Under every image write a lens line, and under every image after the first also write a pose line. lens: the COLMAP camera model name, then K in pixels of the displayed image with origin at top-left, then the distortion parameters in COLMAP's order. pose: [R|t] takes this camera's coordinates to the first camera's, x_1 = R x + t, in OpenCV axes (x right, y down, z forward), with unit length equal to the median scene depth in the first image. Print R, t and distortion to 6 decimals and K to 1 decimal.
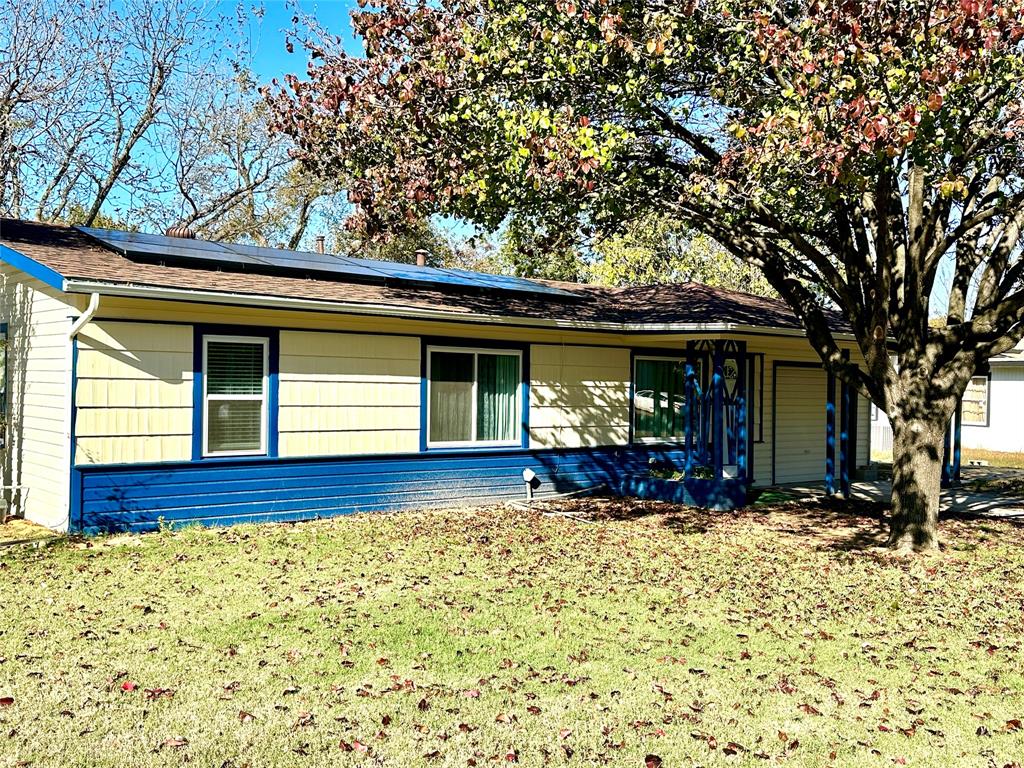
lens RADIAL K [[1015.3, 0, 513.1], [0, 1015.3, 384.0], [0, 0, 1]] dist [0.092309, 0.000000]
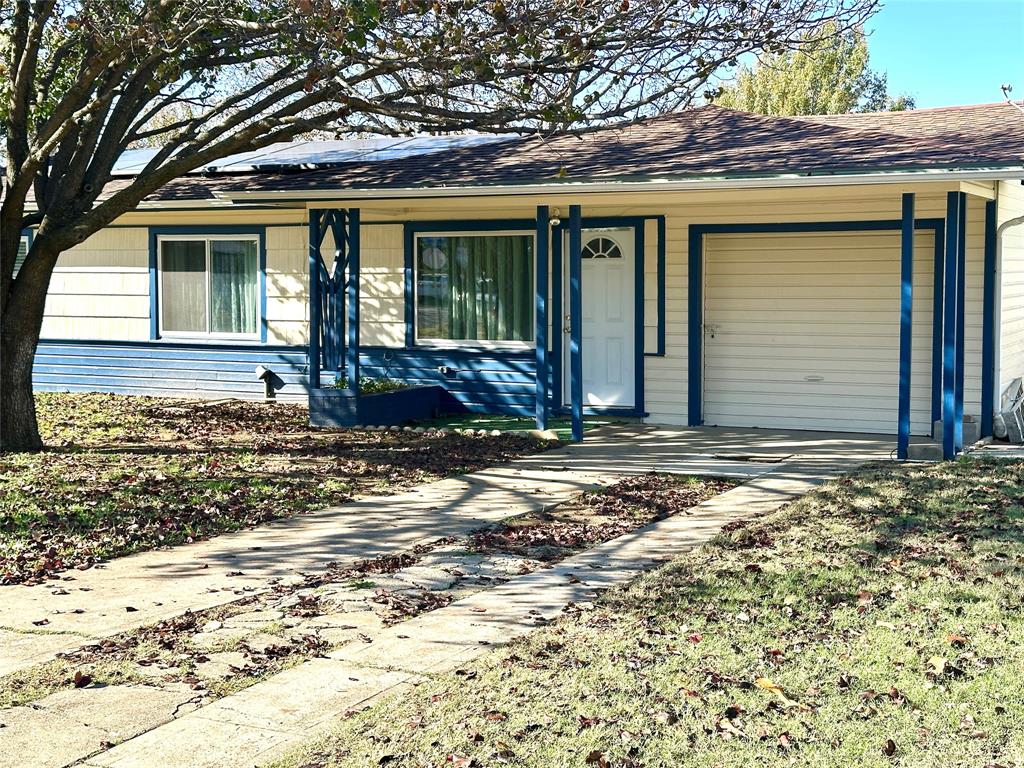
lens RADIAL K [[1405.1, 0, 510.7], [0, 1405.1, 383.7], [0, 0, 1]] dist [0.172653, 0.000000]
pose [[0.407636, 0.044675, -0.912051, 1.297797], [0.004177, 0.998701, 0.050786, 0.037543], [0.913135, -0.024511, 0.406919, 0.713577]]
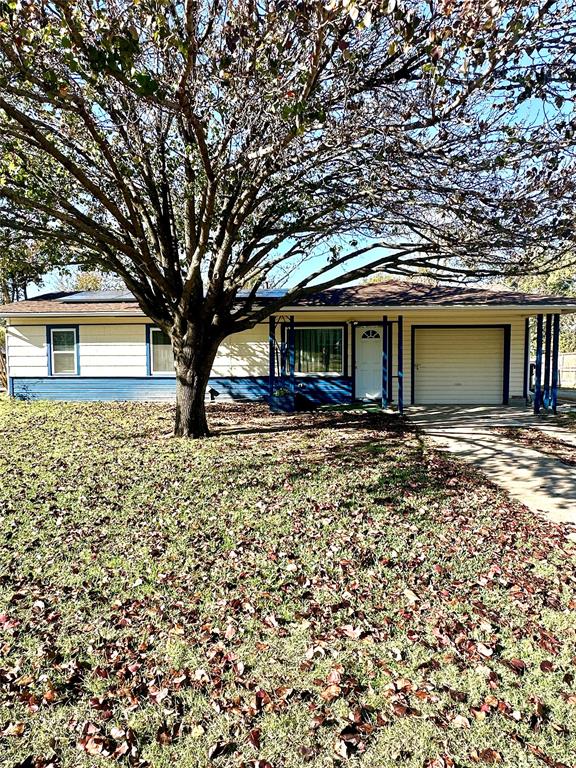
lens RADIAL K [[476.6, 0, 288.7], [0, 476.6, 382.7], [0, 0, 1]] dist [-0.004195, -0.000437]
pose [[0.721213, 0.028124, -0.692142, 0.818766], [0.017867, 0.998088, 0.059173, 0.023715], [0.692483, -0.055043, 0.719332, 0.440612]]
